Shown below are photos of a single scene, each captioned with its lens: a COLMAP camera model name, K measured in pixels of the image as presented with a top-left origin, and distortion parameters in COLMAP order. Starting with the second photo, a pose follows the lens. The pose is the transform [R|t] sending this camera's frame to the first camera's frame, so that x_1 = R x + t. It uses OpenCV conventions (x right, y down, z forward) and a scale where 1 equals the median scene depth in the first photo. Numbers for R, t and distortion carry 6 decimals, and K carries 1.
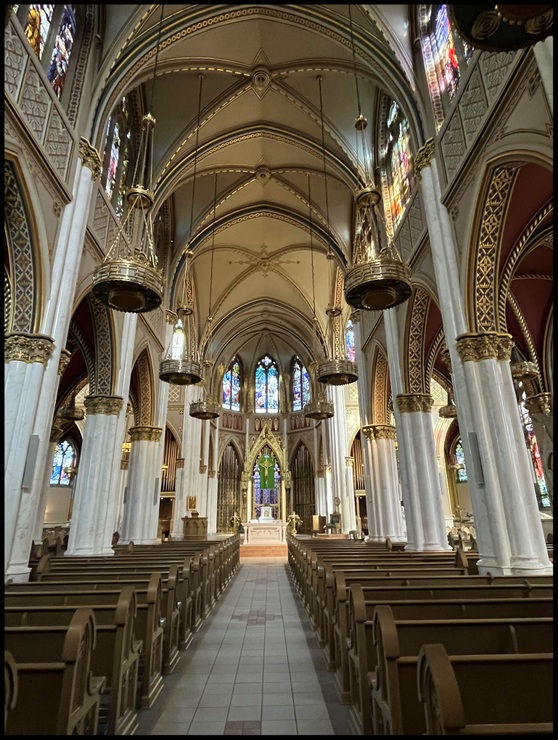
lens RADIAL K [[422.1, 0, 277.8], [0, 422.1, 372.5], [0, 0, 1]] dist [0.003612, -0.001033]
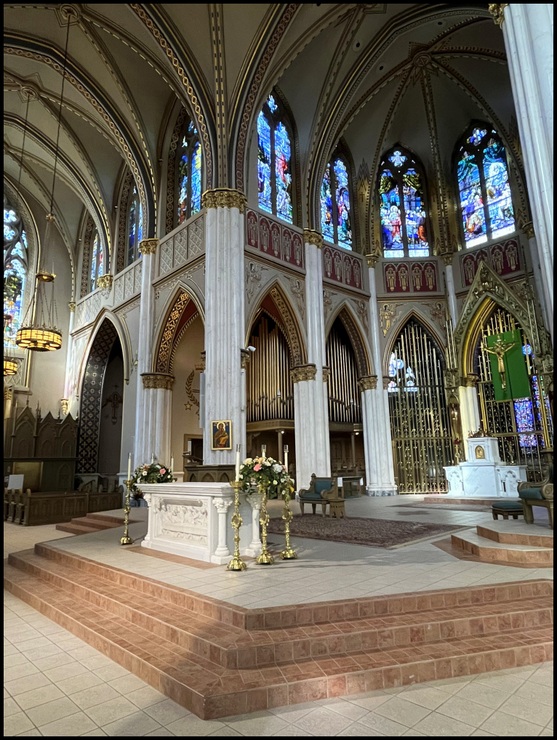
lens RADIAL K [[453.9, 0, 282.5], [0, 453.9, 368.4], [0, 0, 1]] dist [-0.000289, 0.000472]
pose [[0.670626, -0.162039, -0.723882, 0.294023], [0.254485, 0.966884, 0.019328, 0.302797], [0.696777, -0.197179, 0.689653, 0.879210]]
